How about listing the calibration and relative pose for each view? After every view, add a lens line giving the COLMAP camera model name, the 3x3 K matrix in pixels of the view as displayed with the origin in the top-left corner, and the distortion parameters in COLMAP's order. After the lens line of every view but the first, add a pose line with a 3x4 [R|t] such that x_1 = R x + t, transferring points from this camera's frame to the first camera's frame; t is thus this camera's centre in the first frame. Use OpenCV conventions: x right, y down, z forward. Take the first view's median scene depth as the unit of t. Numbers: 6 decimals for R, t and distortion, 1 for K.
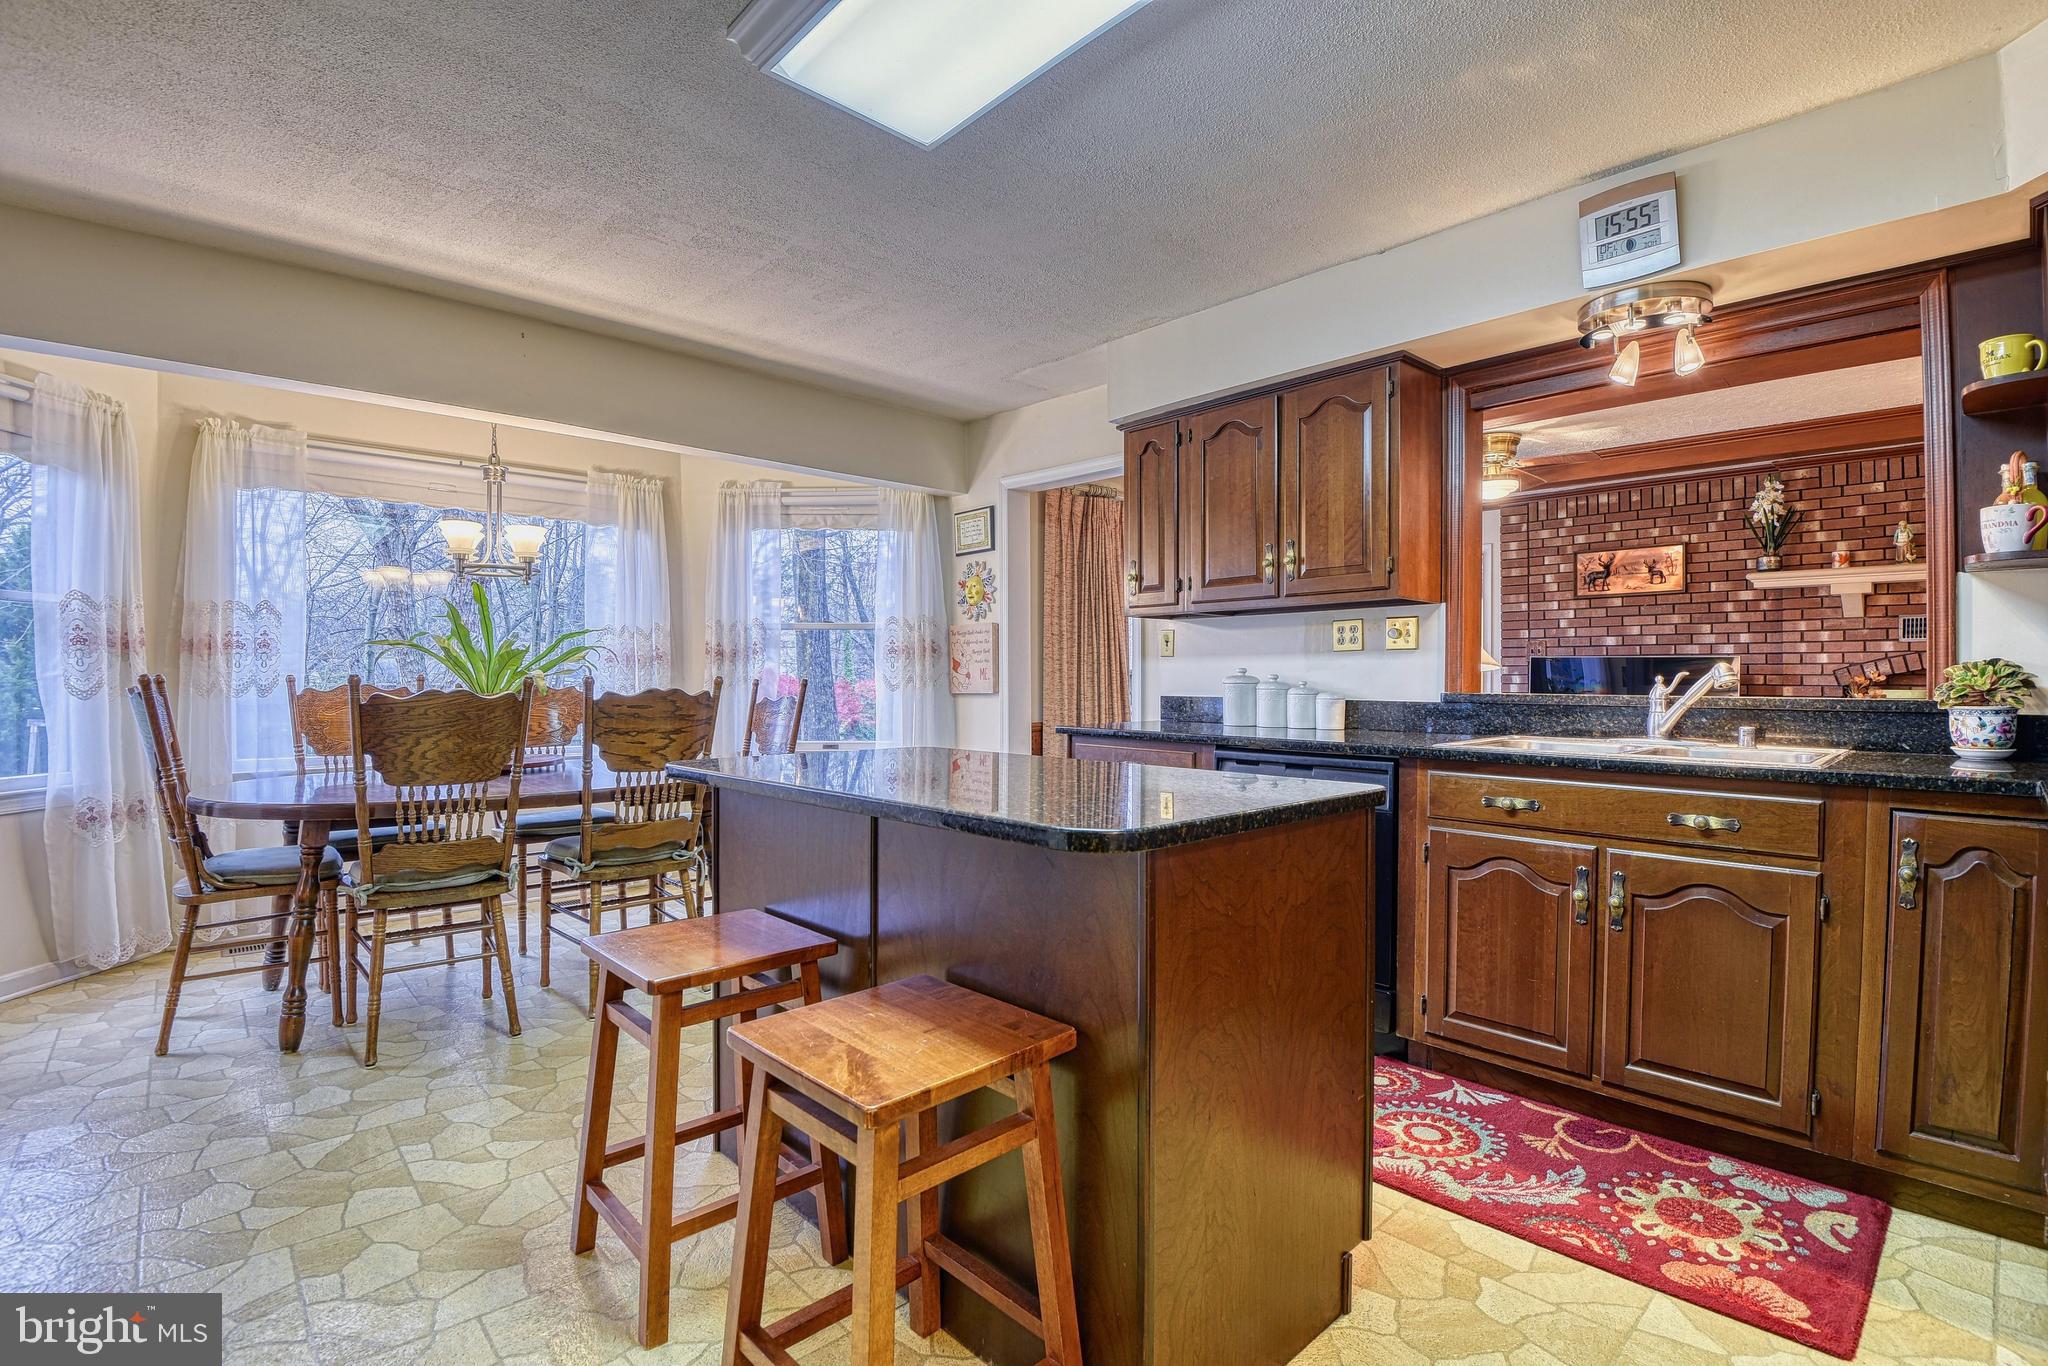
lens RADIAL K [[946.4, 0, 1048.5], [0, 946.4, 684.5], [0, 0, 1]] dist [-0.032382, -0.006072]
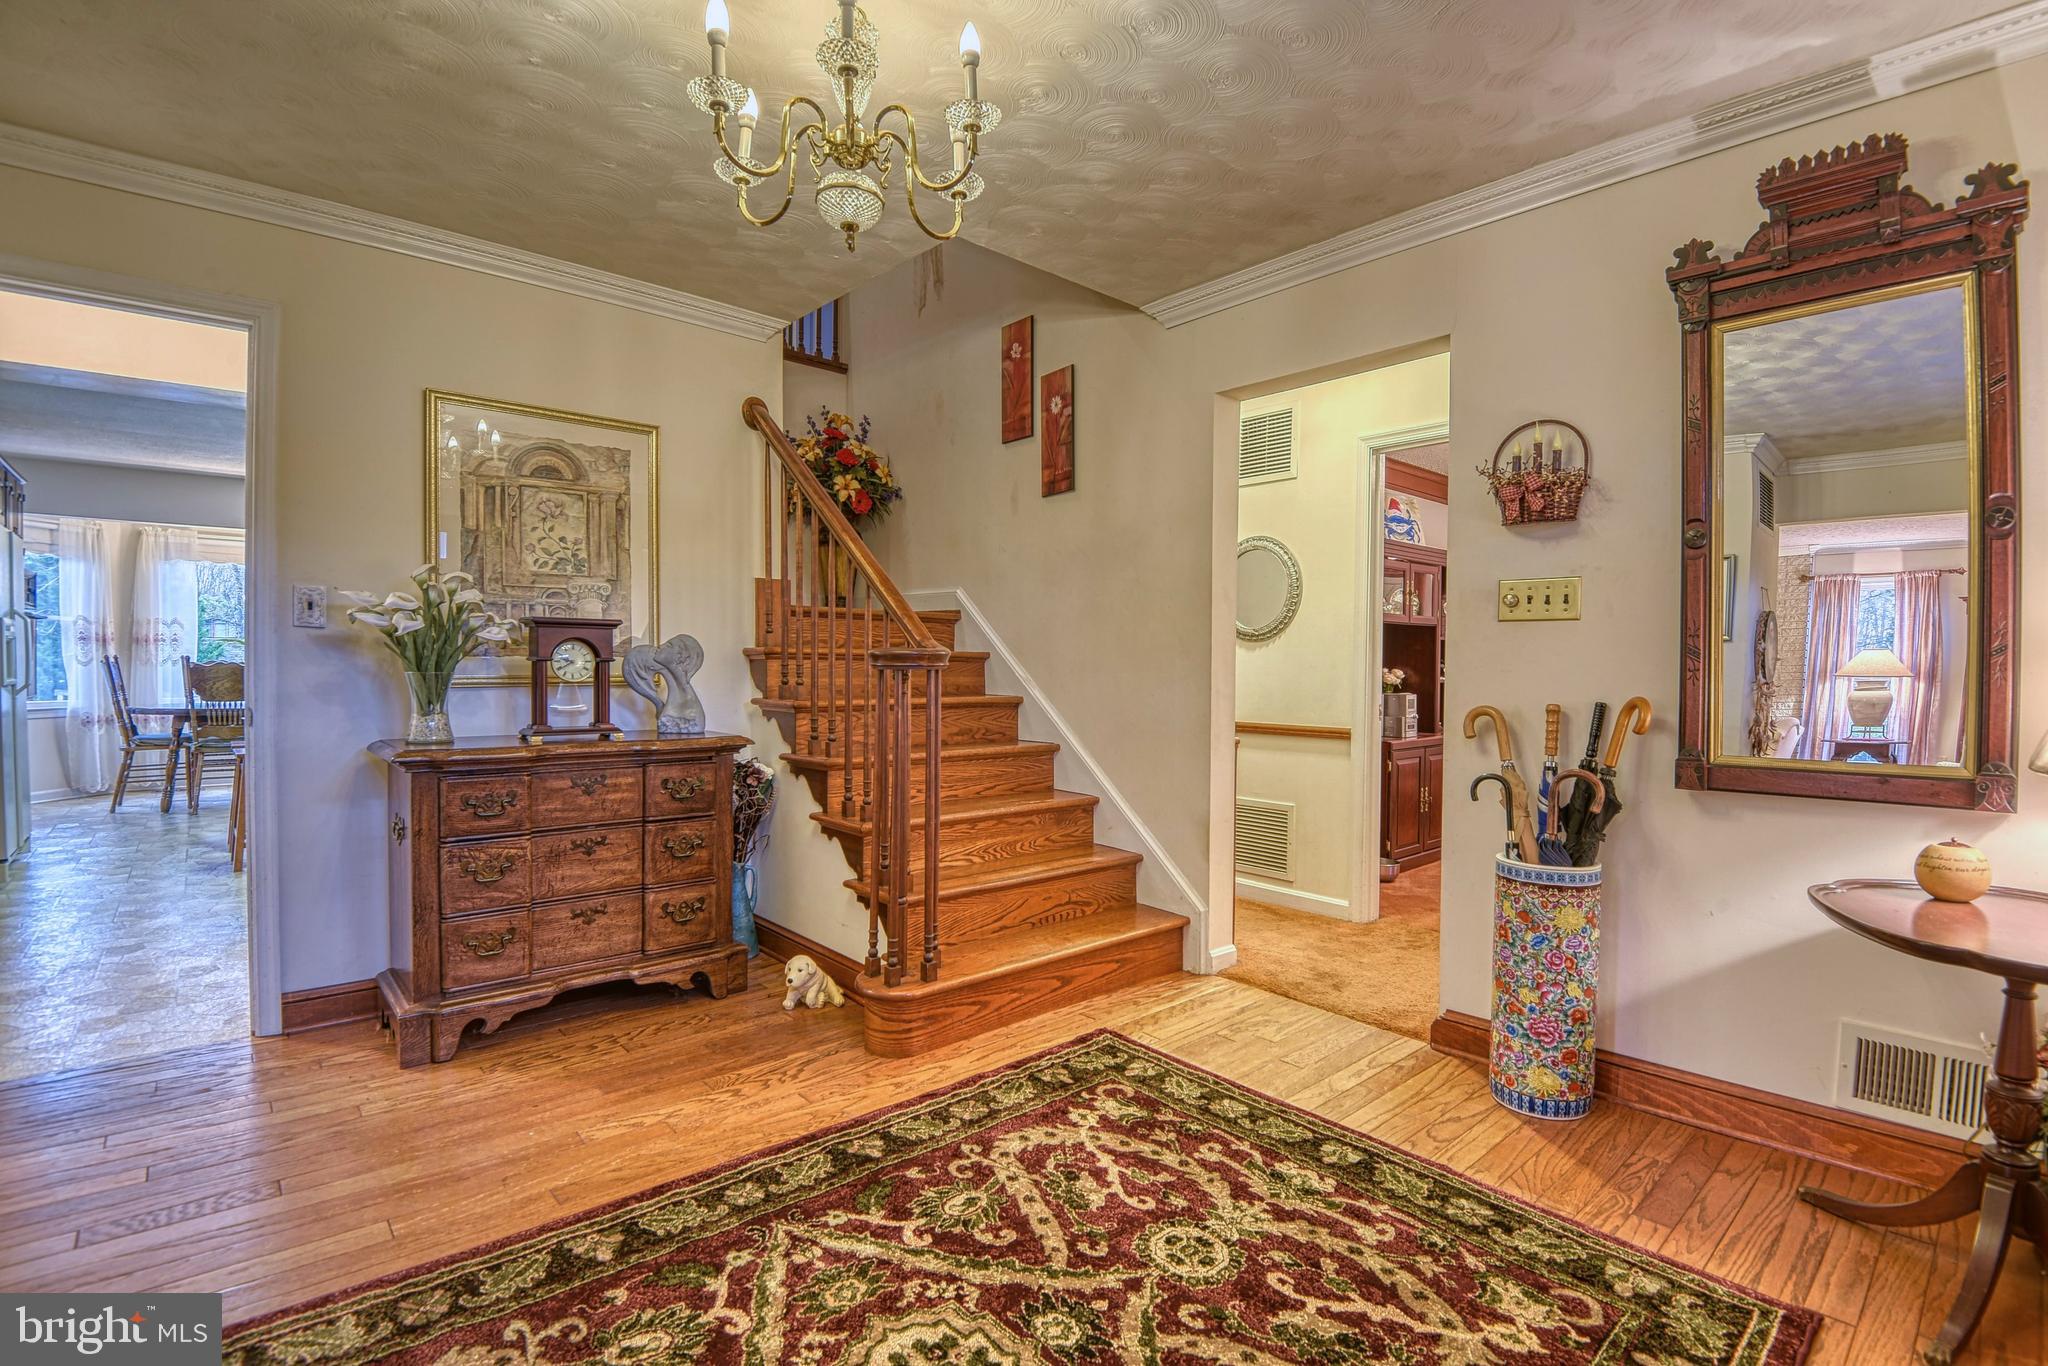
lens RADIAL K [[946.4, 0, 1046.0], [0, 946.4, 688.4], [0, 0, 1]] dist [-0.032382, -0.006072]
pose [[0.999814, 0.012246, -0.014931, 1.099450], [-0.012011, 0.999805, 0.015702, 0.007935], [0.015120, -0.015519, 0.999765, -0.980285]]
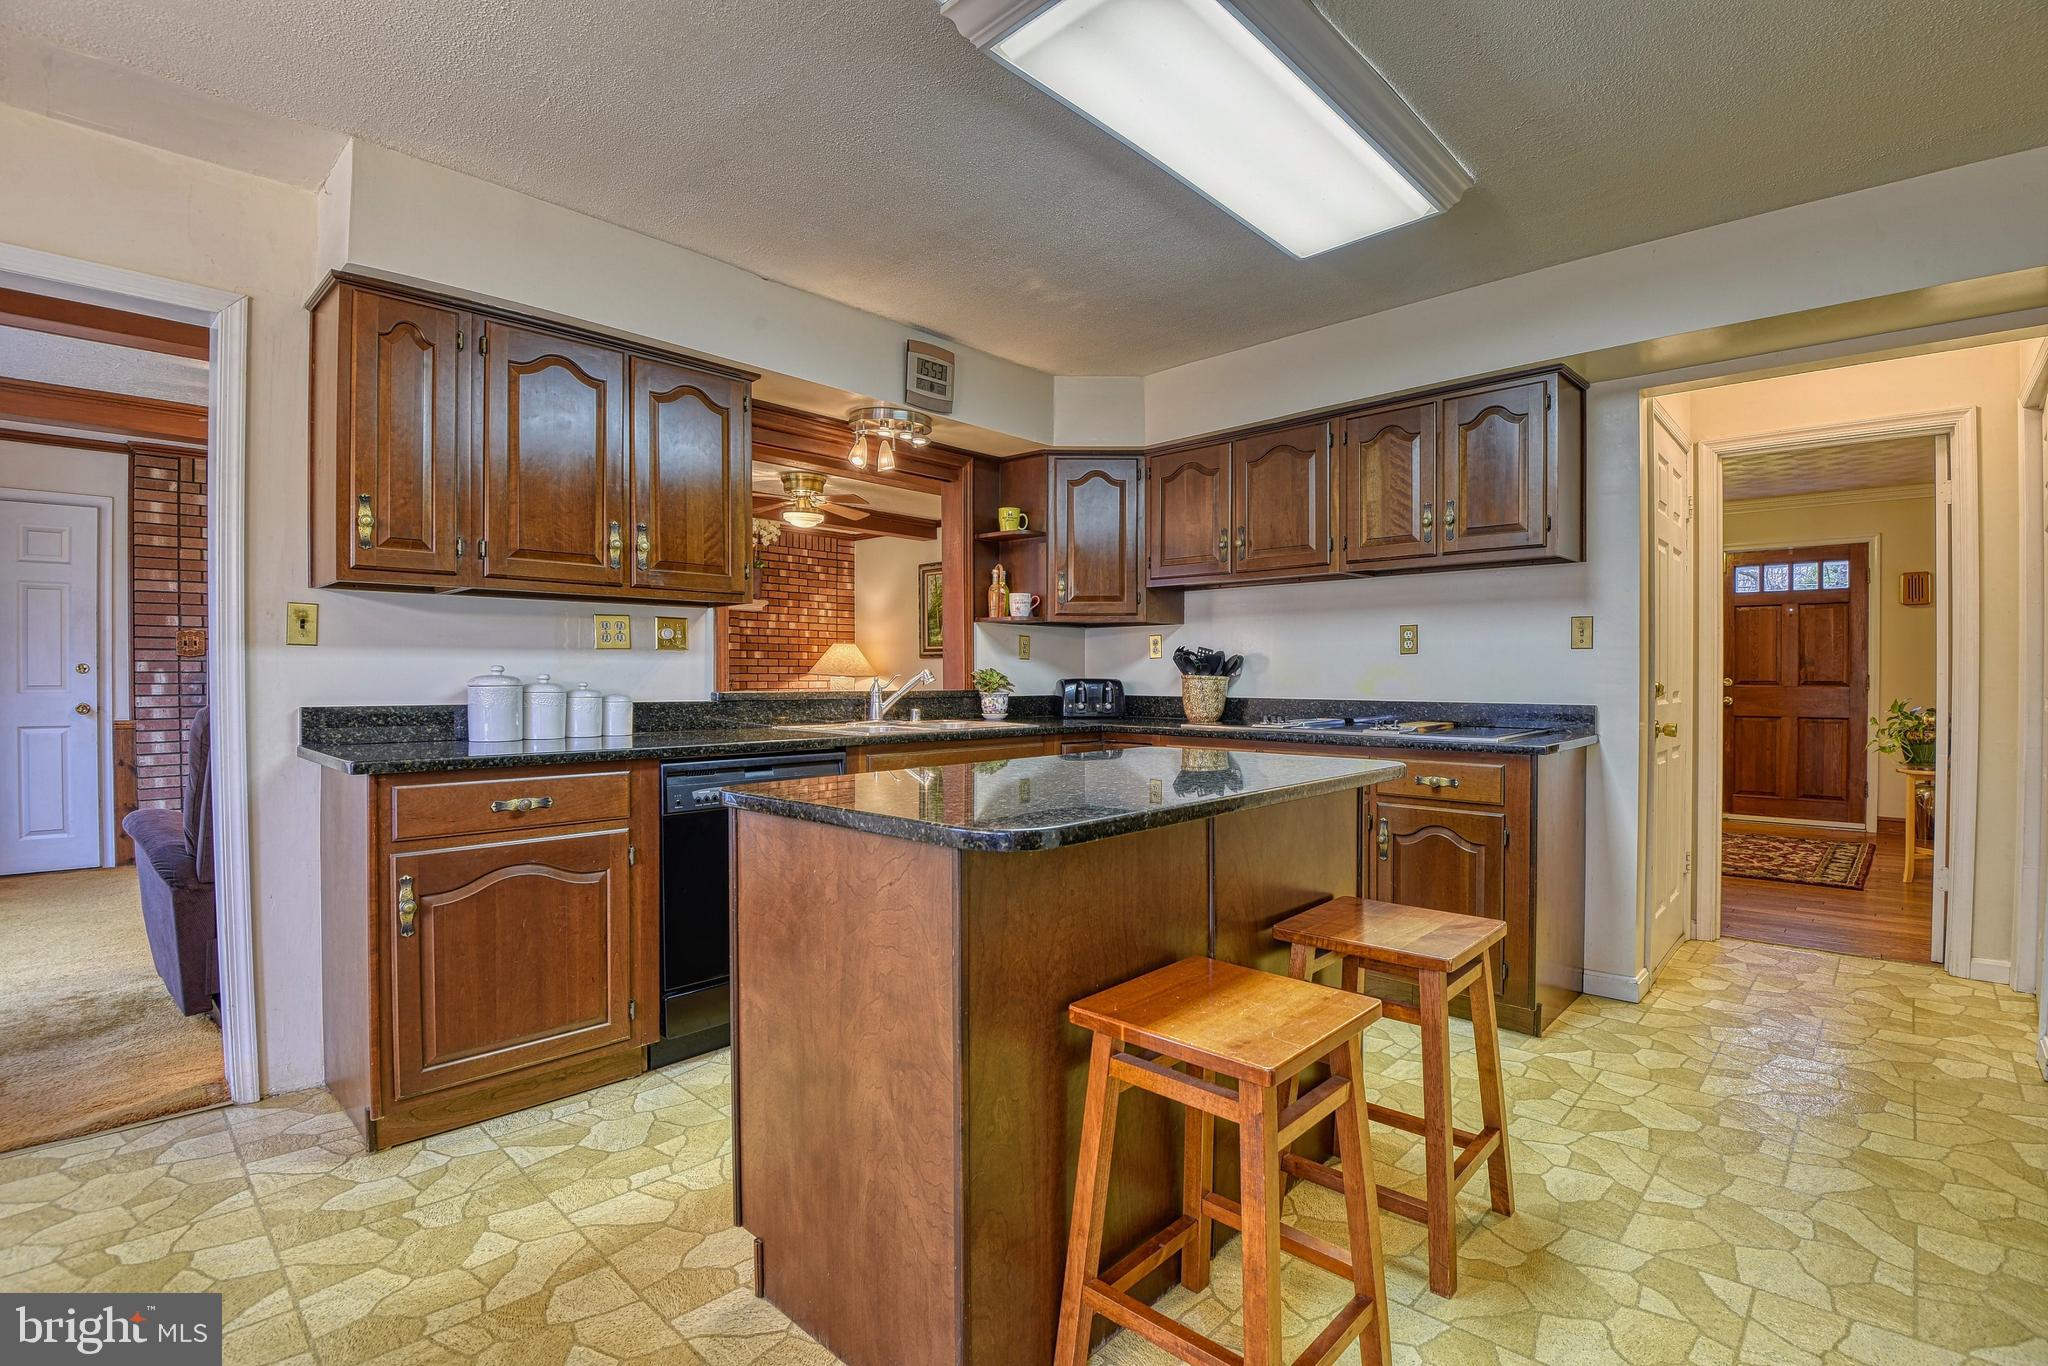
lens RADIAL K [[946.4, 0, 1030.8], [0, 946.4, 682.0], [0, 0, 1]] dist [-0.032382, -0.006072]
pose [[-0.053258, -0.006578, 0.998559, -0.574345], [0.004704, 0.999966, 0.006838, -0.007177], [-0.998570, 0.005061, -0.053225, 0.595648]]
